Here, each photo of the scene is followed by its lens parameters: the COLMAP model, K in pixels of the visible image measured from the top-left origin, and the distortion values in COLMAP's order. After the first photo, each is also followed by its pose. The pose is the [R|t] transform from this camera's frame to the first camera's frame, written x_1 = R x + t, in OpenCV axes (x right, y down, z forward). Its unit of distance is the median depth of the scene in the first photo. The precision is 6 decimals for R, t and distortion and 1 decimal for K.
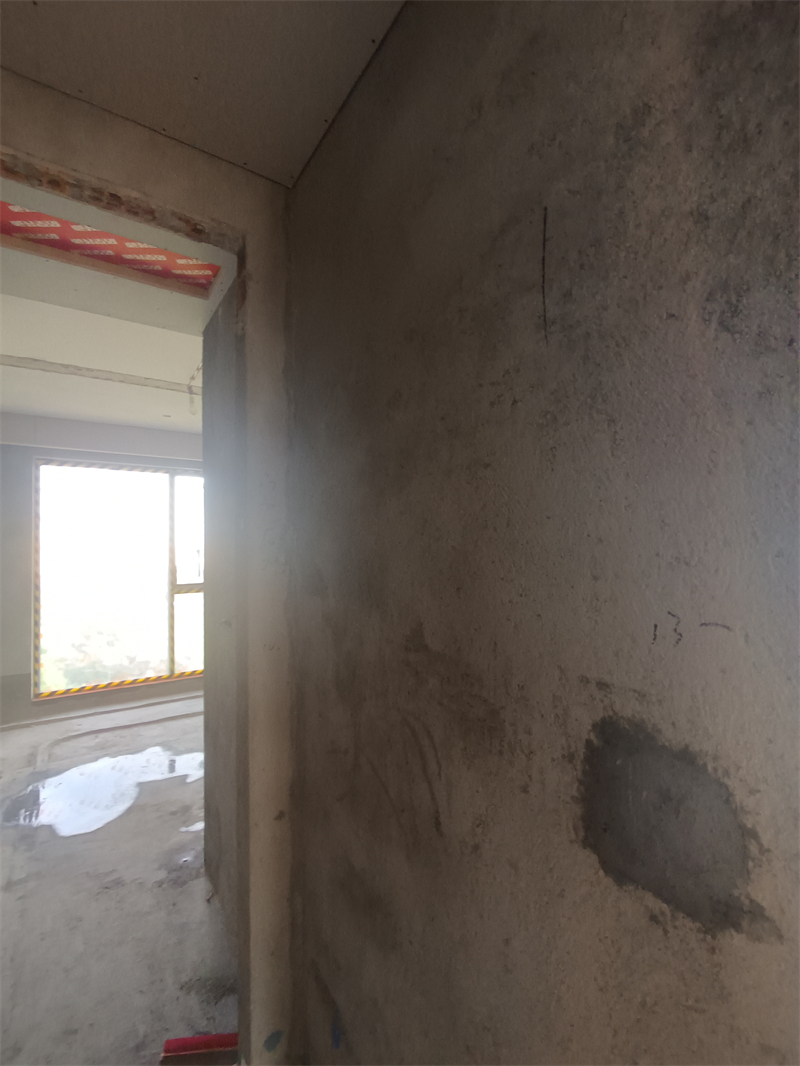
lens RADIAL K [[492.0, 0, 401.2], [0, 492.0, 538.5], [0, 0, 1]] dist [-0.002290, 0.001756]
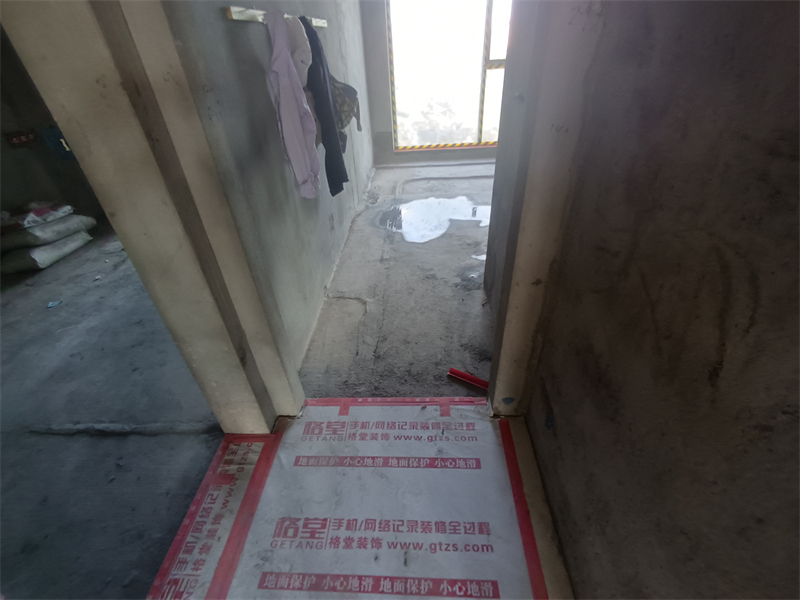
lens RADIAL K [[369.2, 0, 396.8], [0, 369.2, 306.9], [0, 0, 1]] dist [-0.002290, 0.001756]
pose [[0.801254, 0.328076, -0.500359, -0.029705], [0.059265, 0.788635, 0.611999, 0.024152], [0.595382, -0.520020, 0.612453, 0.123726]]
